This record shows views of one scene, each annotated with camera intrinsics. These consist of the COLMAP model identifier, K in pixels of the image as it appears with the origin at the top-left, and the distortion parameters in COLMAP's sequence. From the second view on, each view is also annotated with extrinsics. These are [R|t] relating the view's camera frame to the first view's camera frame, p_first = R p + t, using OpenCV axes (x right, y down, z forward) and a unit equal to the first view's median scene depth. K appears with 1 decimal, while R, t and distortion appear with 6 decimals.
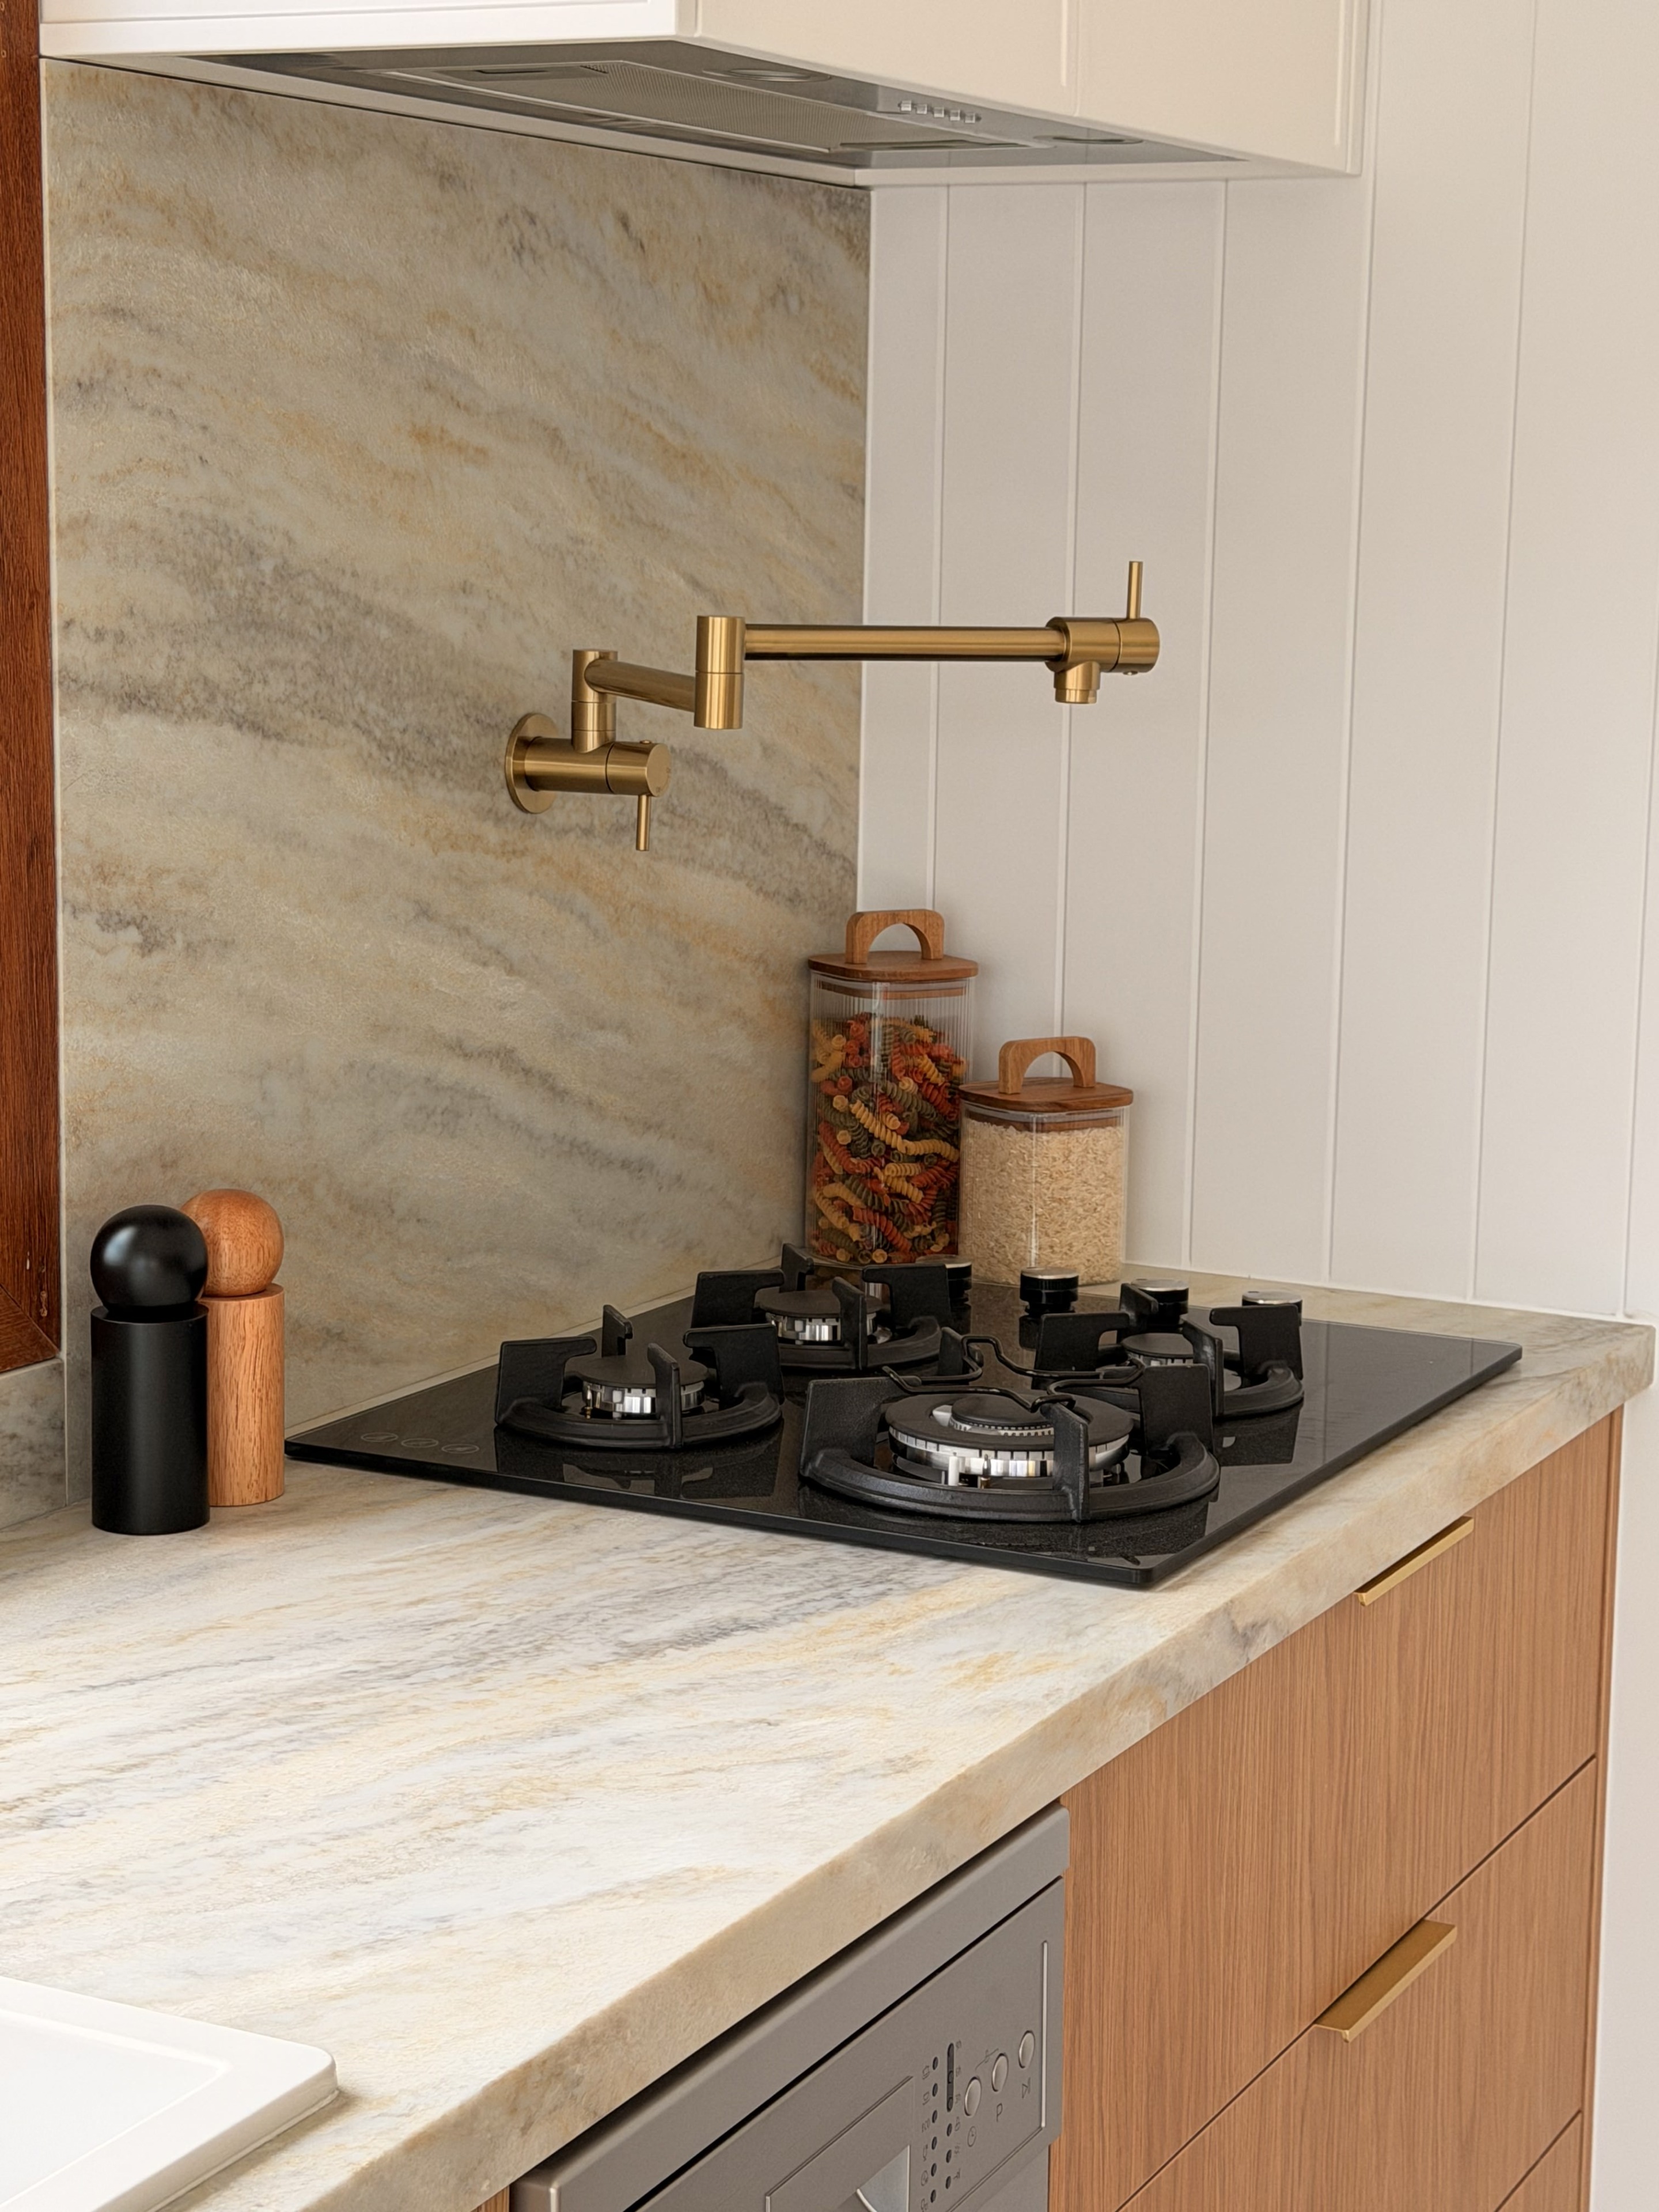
lens RADIAL K [[3935.6, 0, 829.5], [0, 3935.6, 1106.0], [0, 0, 1]] dist [0.211991, -0.751500]
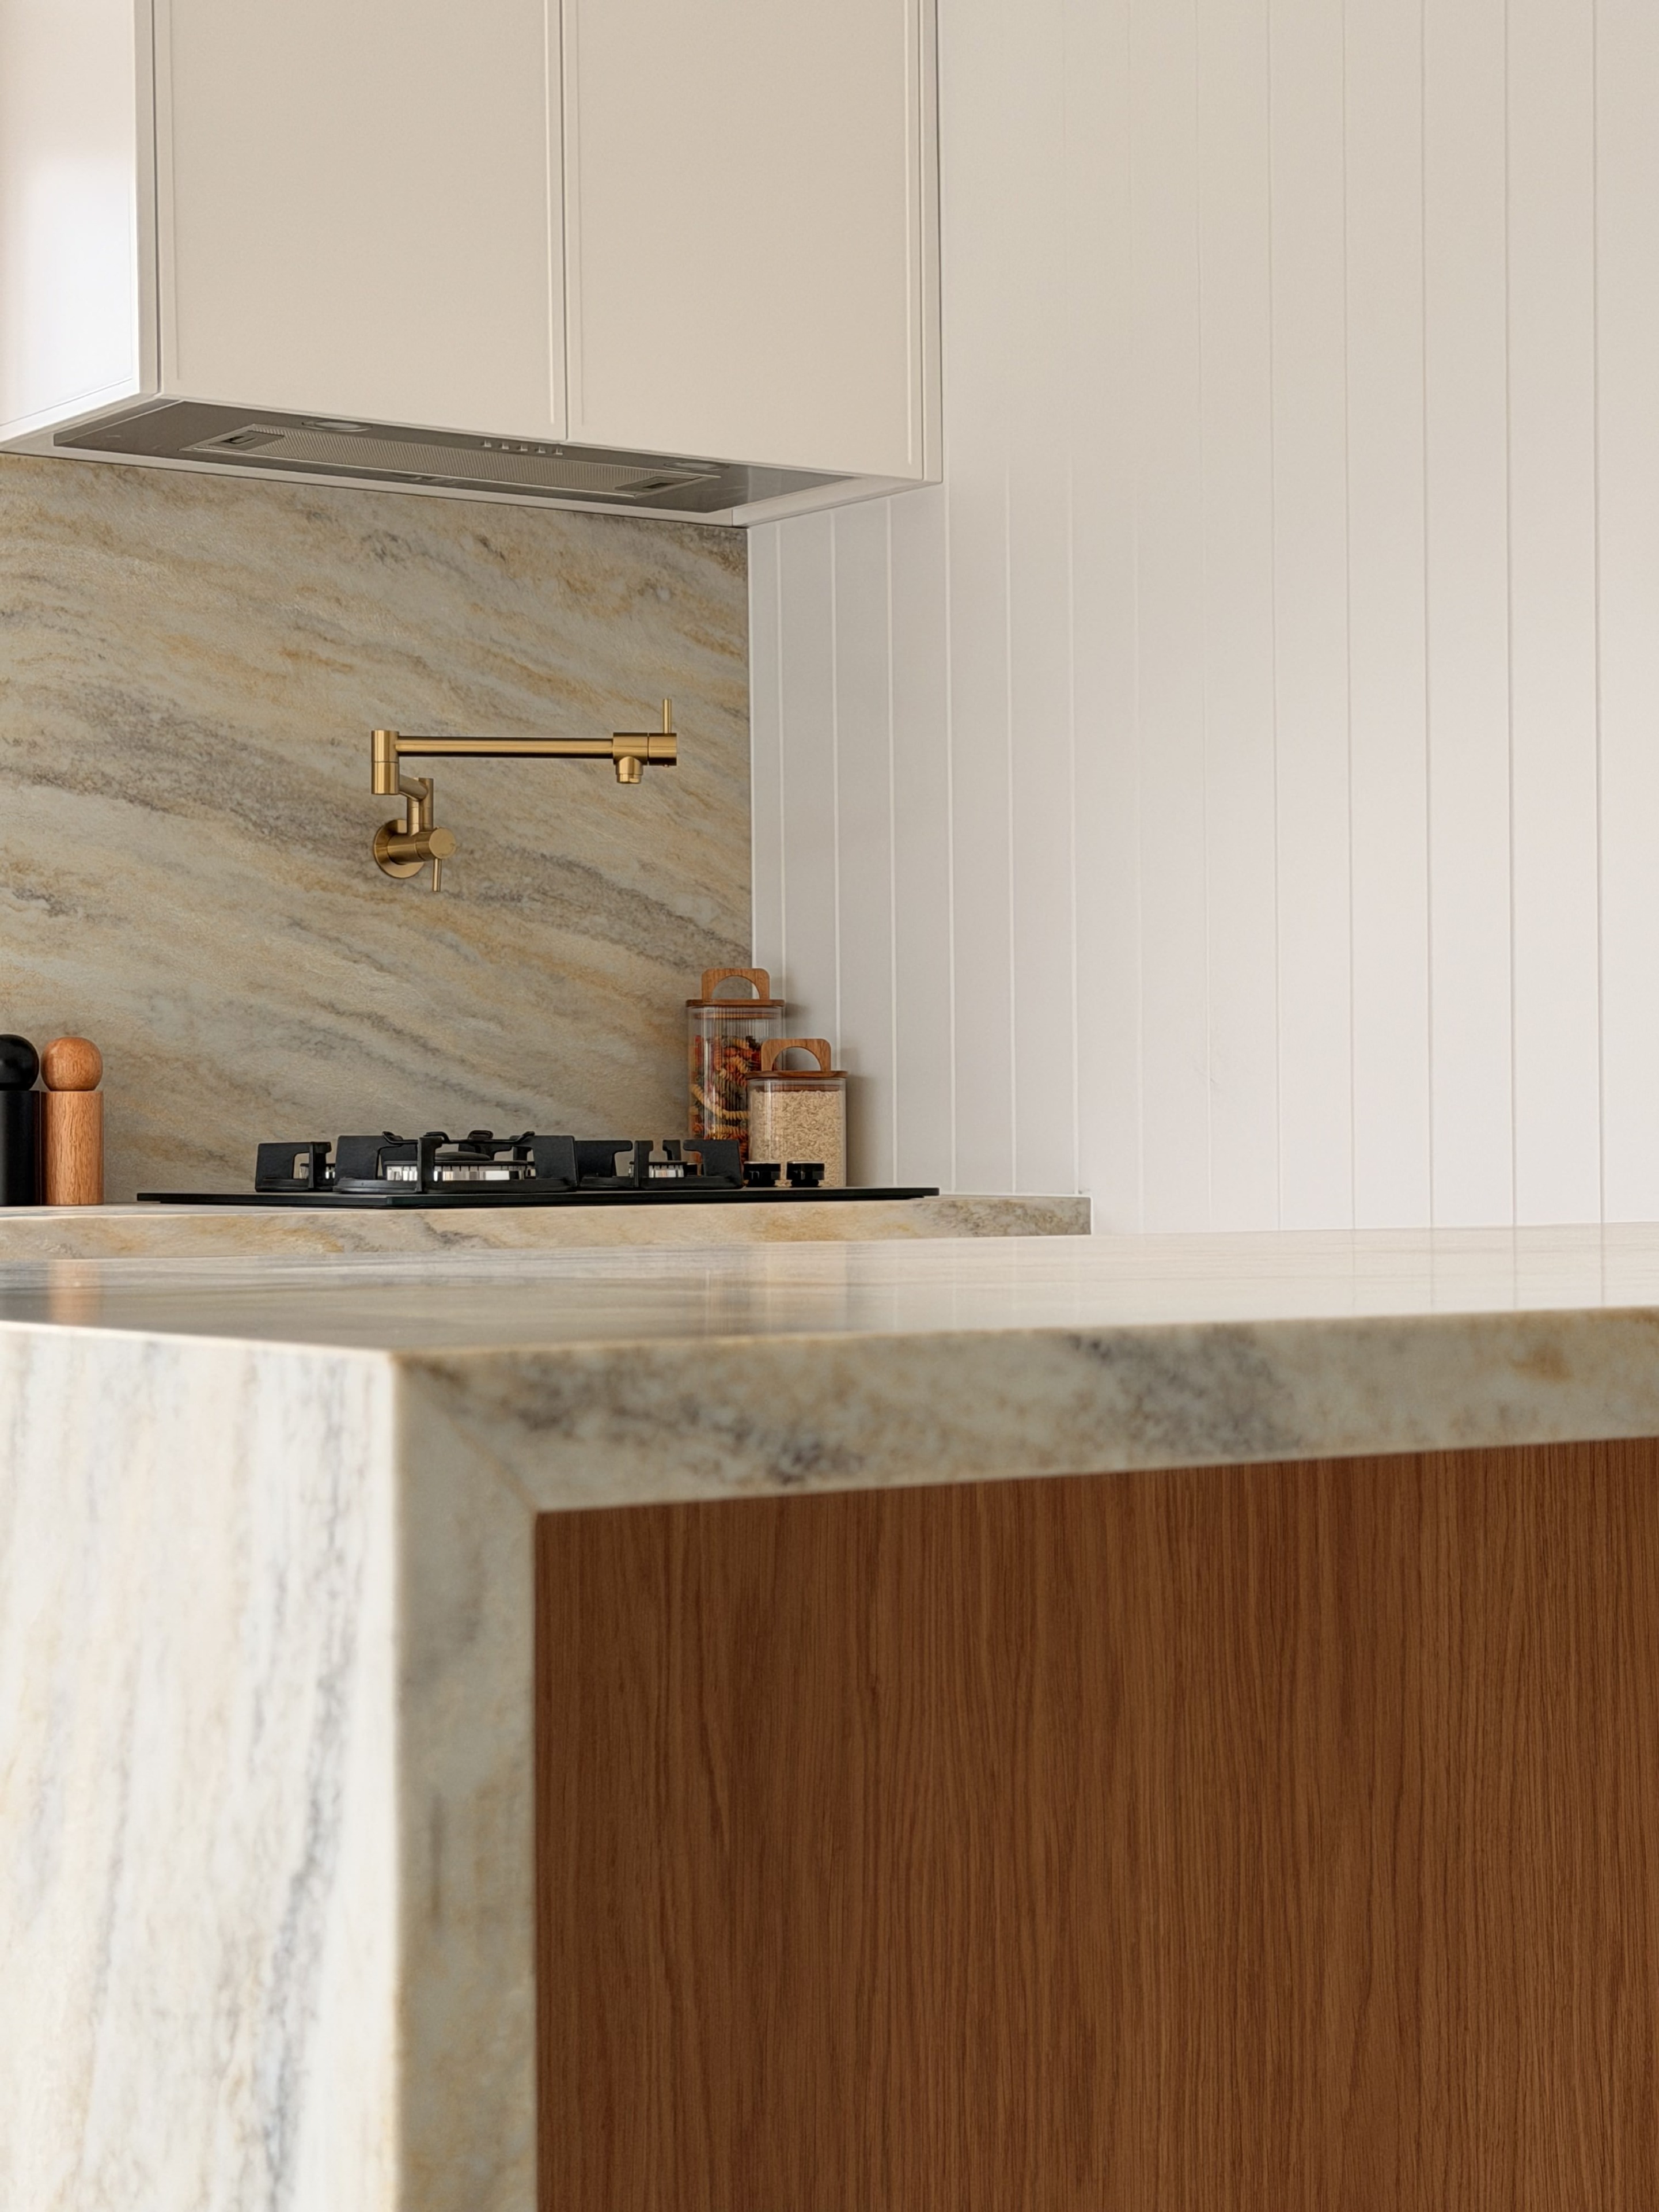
lens RADIAL K [[3935.6, 0, 829.5], [0, 3935.6, 1106.0], [0, 0, 1]] dist [0.211991, -0.751500]
pose [[0.885887, -0.027744, -0.463071, 0.924709], [-0.049992, 0.986687, -0.154753, 0.292713], [0.461200, 0.160244, 0.872706, -0.405369]]
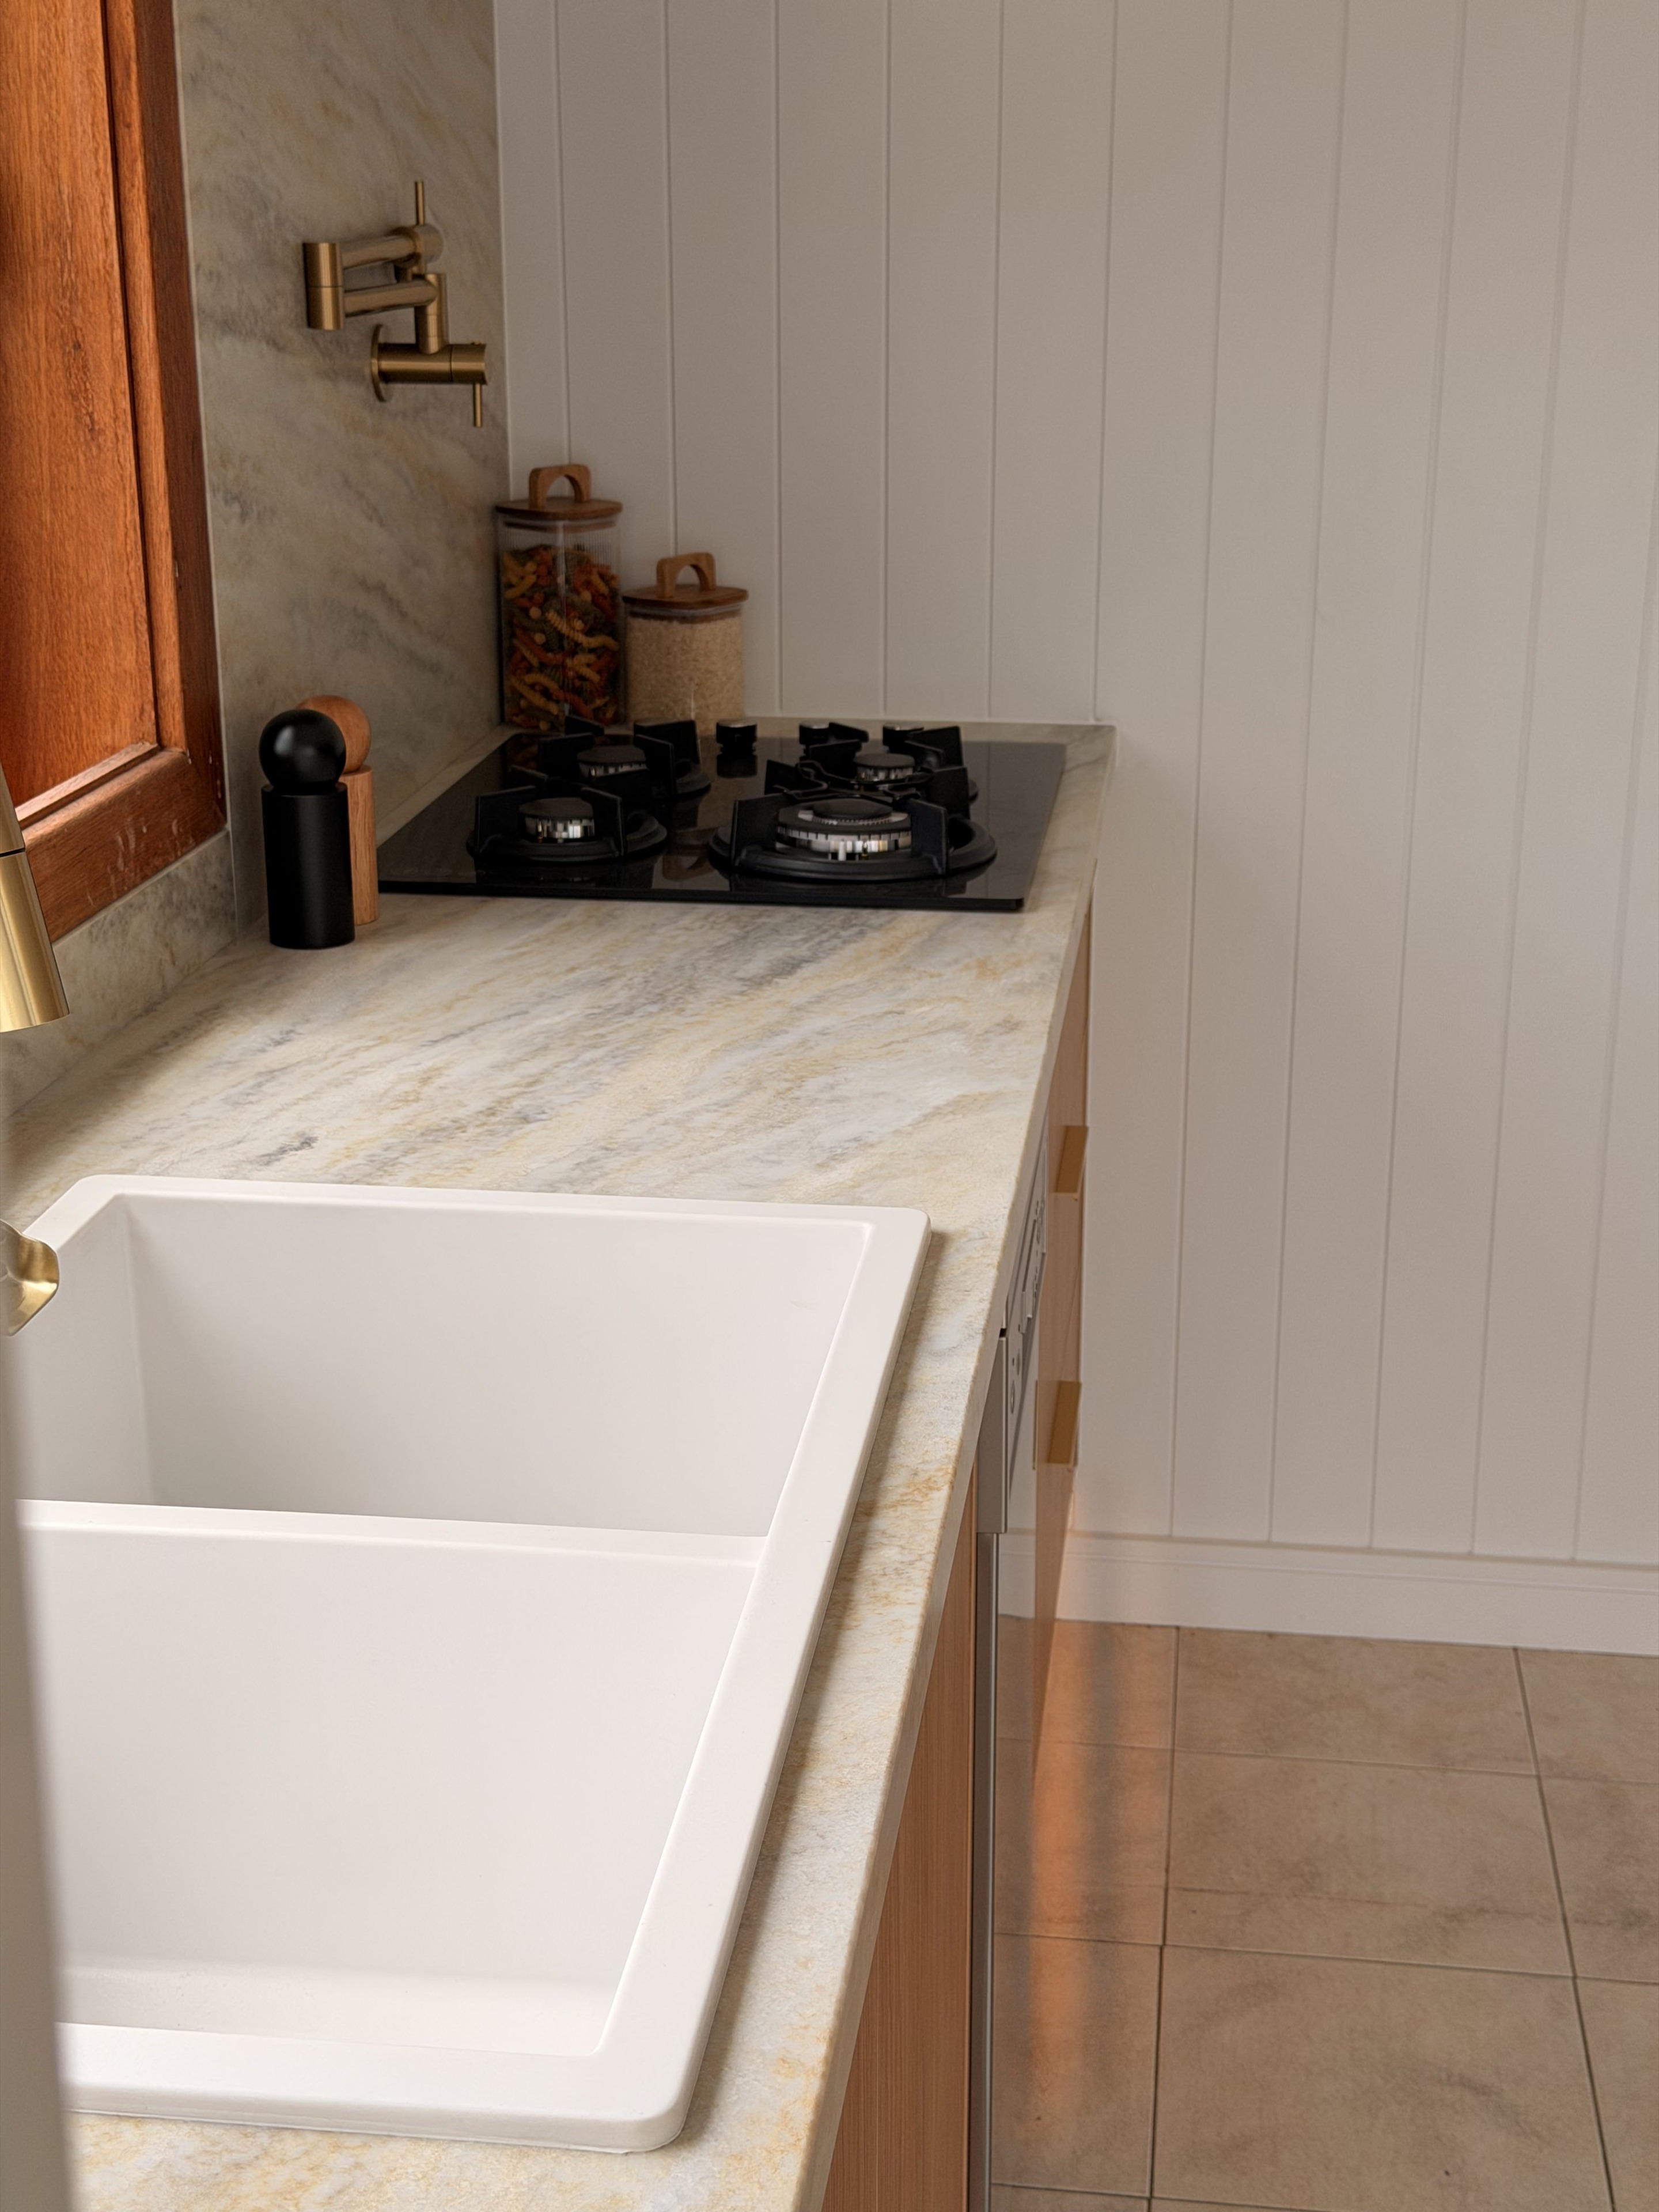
lens RADIAL K [[3108.1, 0, 828.3], [0, 3108.1, 1096.9], [0, 0, 1]] dist [0.145051, -0.096300]
pose [[0.939200, -0.120571, 0.321505, -0.321253], [0.071028, 0.984291, 0.161638, -0.004011], [-0.335944, -0.128974, 0.933010, -0.074352]]
